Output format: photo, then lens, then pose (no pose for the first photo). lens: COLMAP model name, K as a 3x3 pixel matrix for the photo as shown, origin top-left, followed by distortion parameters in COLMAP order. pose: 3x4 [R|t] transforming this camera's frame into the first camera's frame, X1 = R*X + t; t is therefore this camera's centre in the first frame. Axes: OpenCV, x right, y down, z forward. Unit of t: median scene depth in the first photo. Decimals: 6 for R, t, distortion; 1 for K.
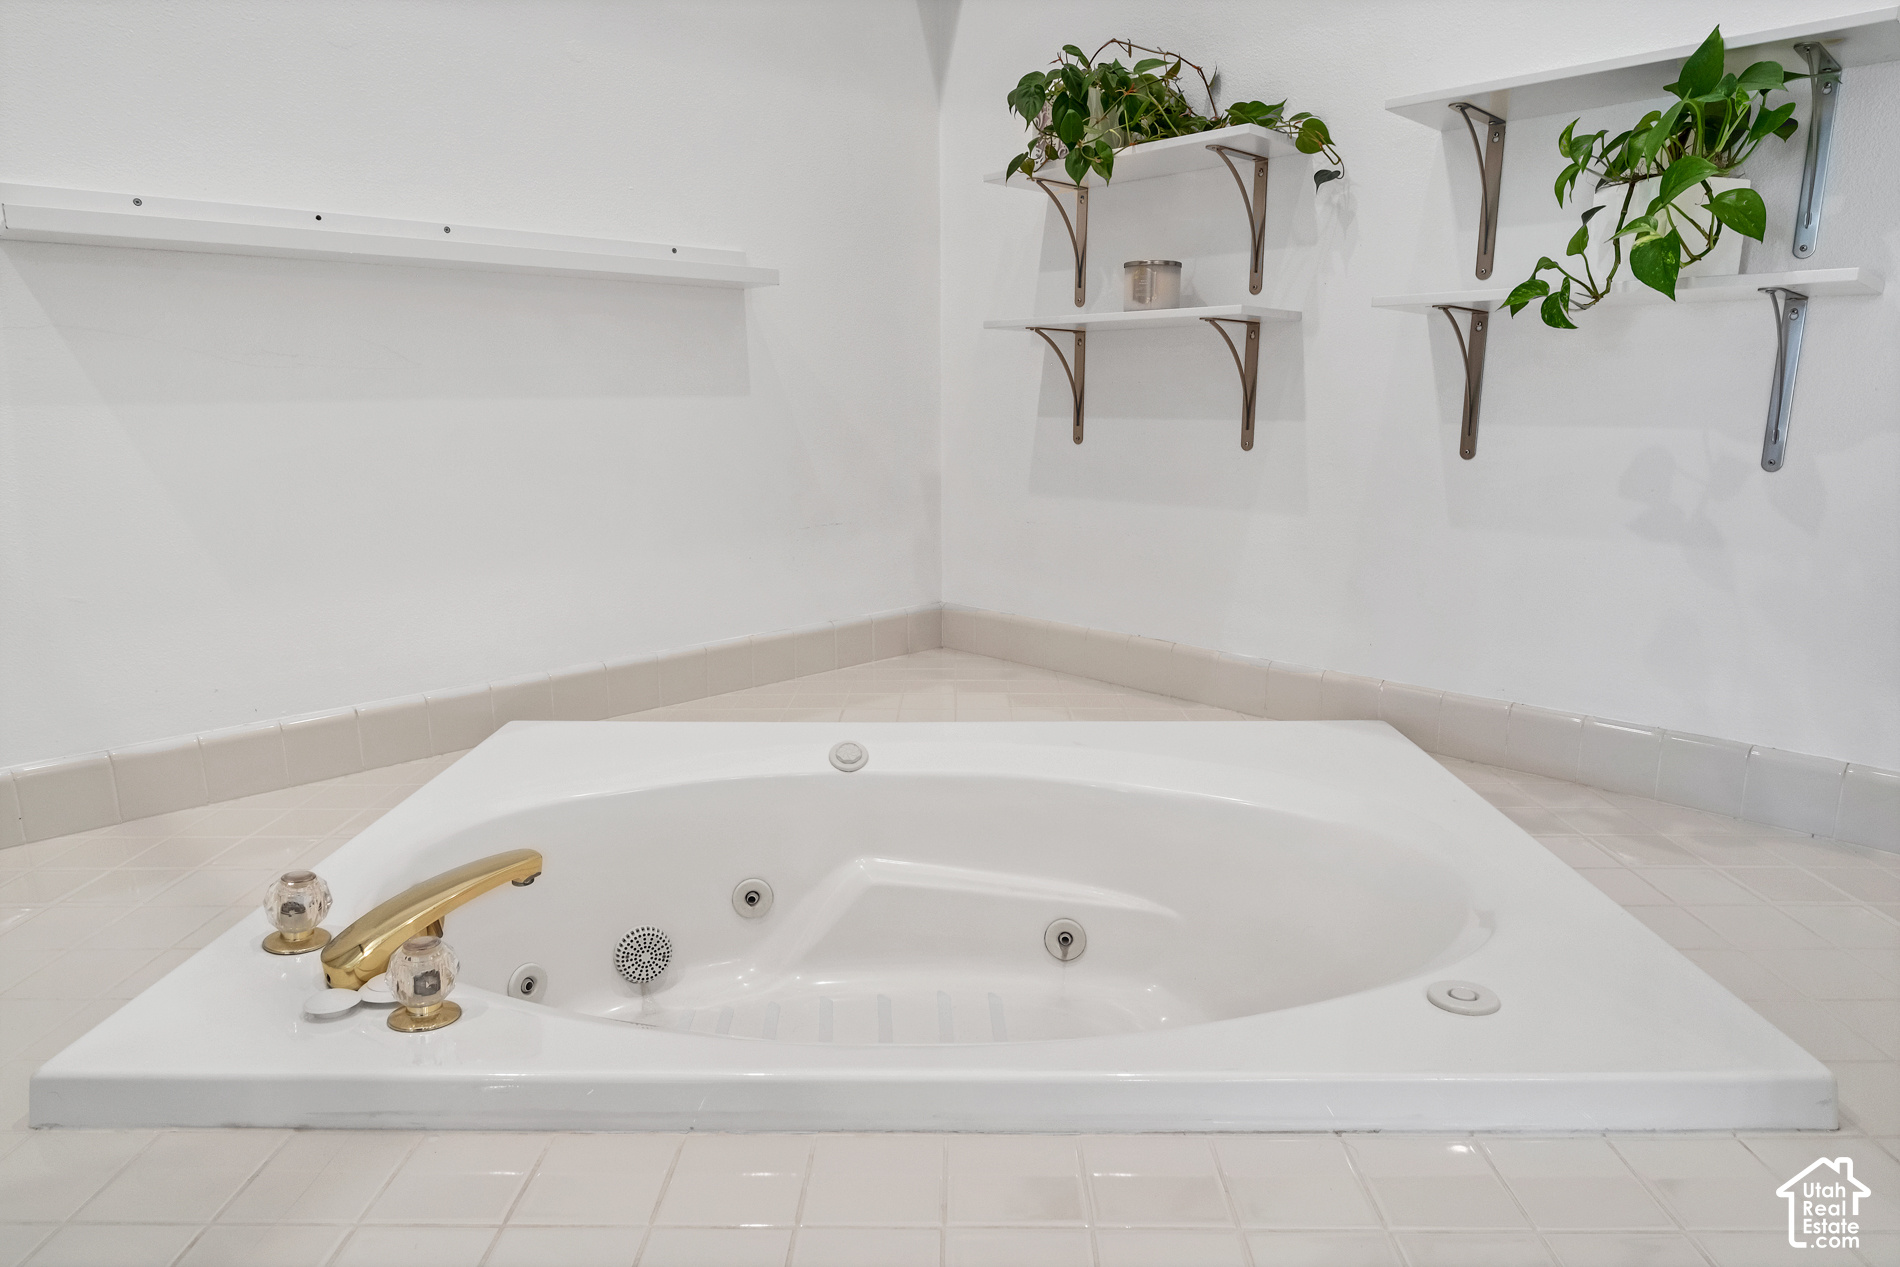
lens RADIAL K [[1169.2, 0, 957.9], [0, 1169.2, 632.8], [0, 0, 1]] dist [0.002215, -0.005625]
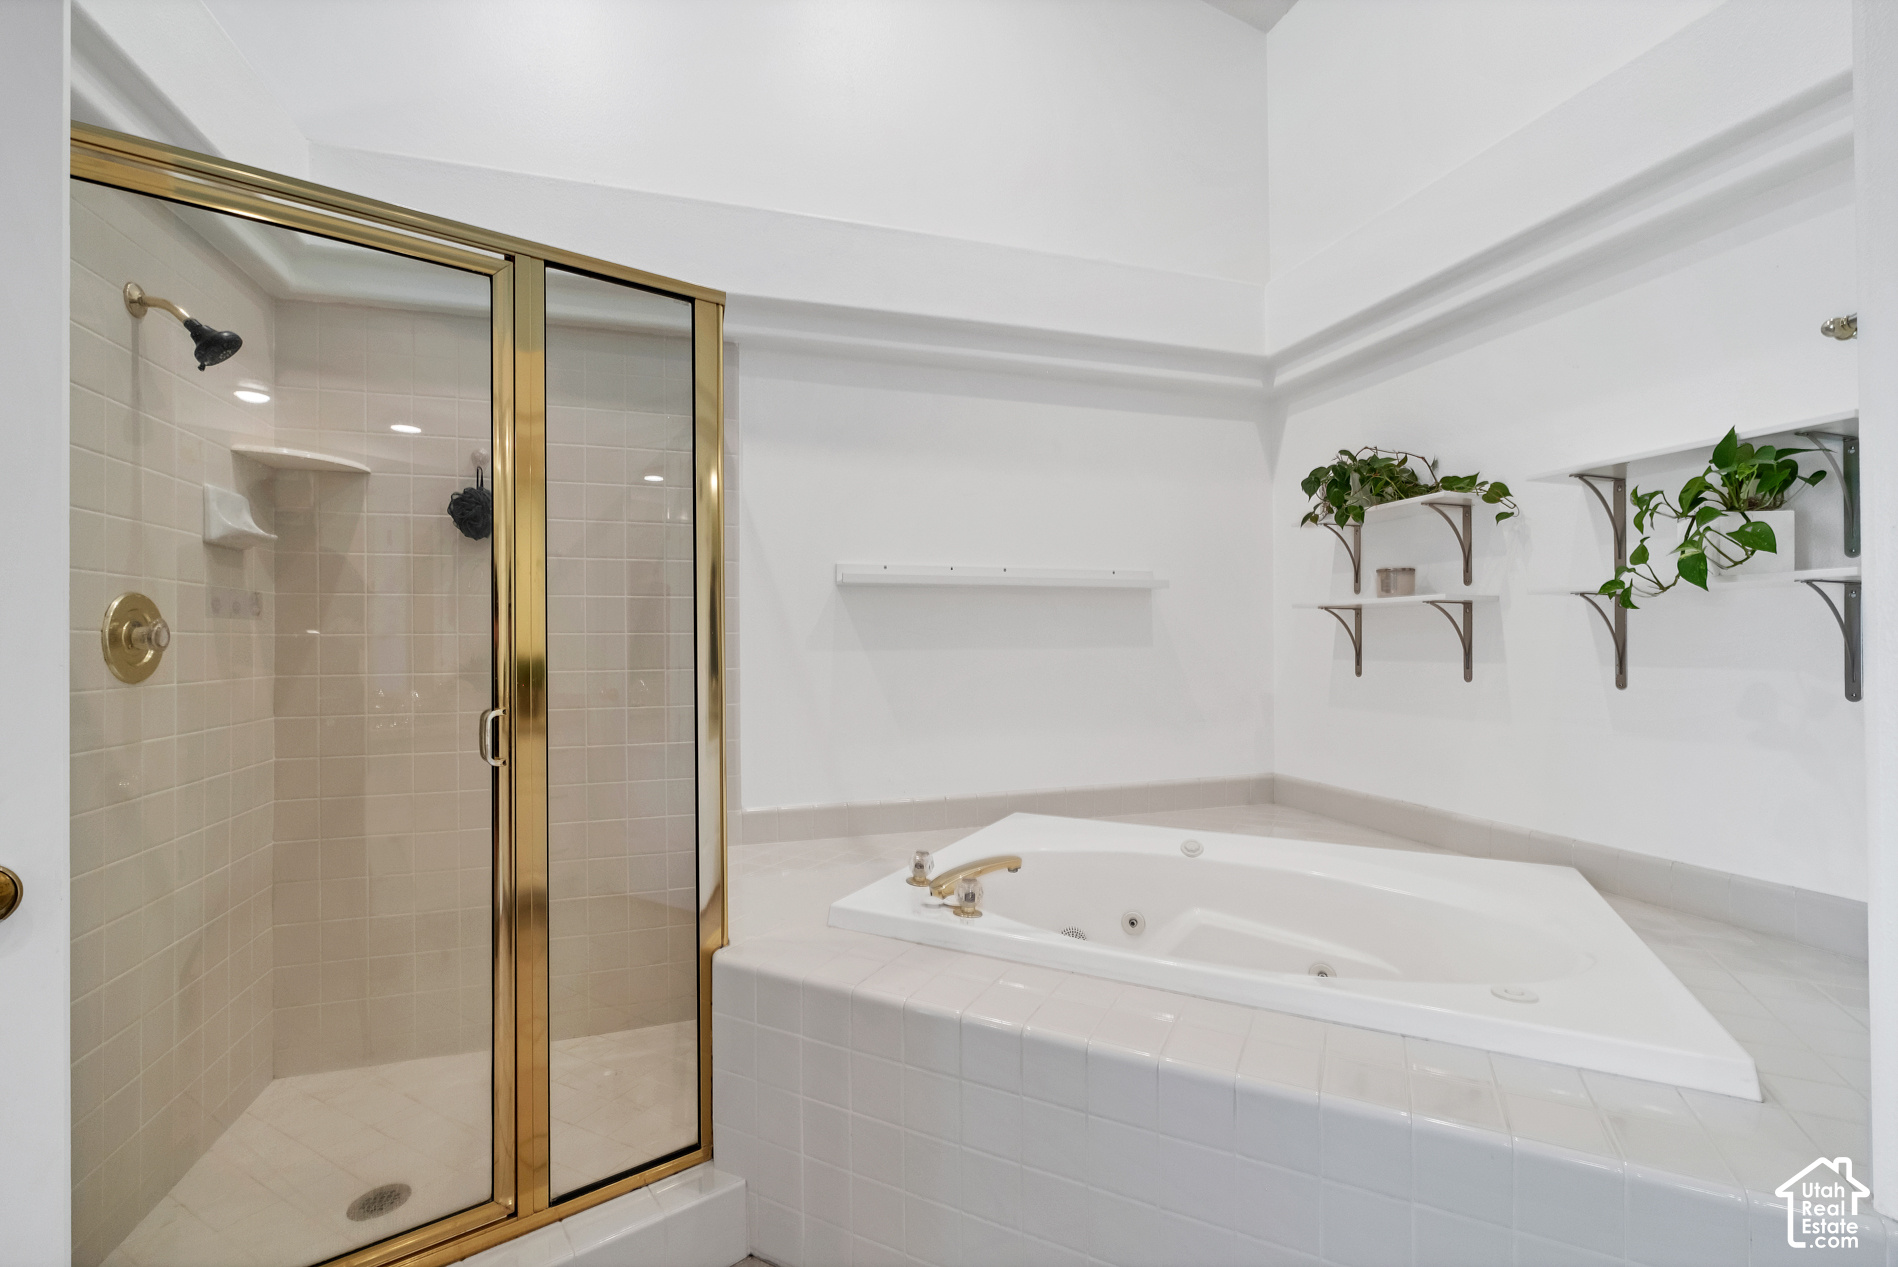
lens RADIAL K [[810.1, 0, 951.1], [0, 810.1, 636.9], [0, 0, 1]] dist [-0.006602, 0.002620]
pose [[0.893927, -0.005038, -0.448184, 0.122643], [-0.088114, 0.978448, -0.186748, 0.050535], [0.439466, 0.206430, 0.874217, -0.275125]]
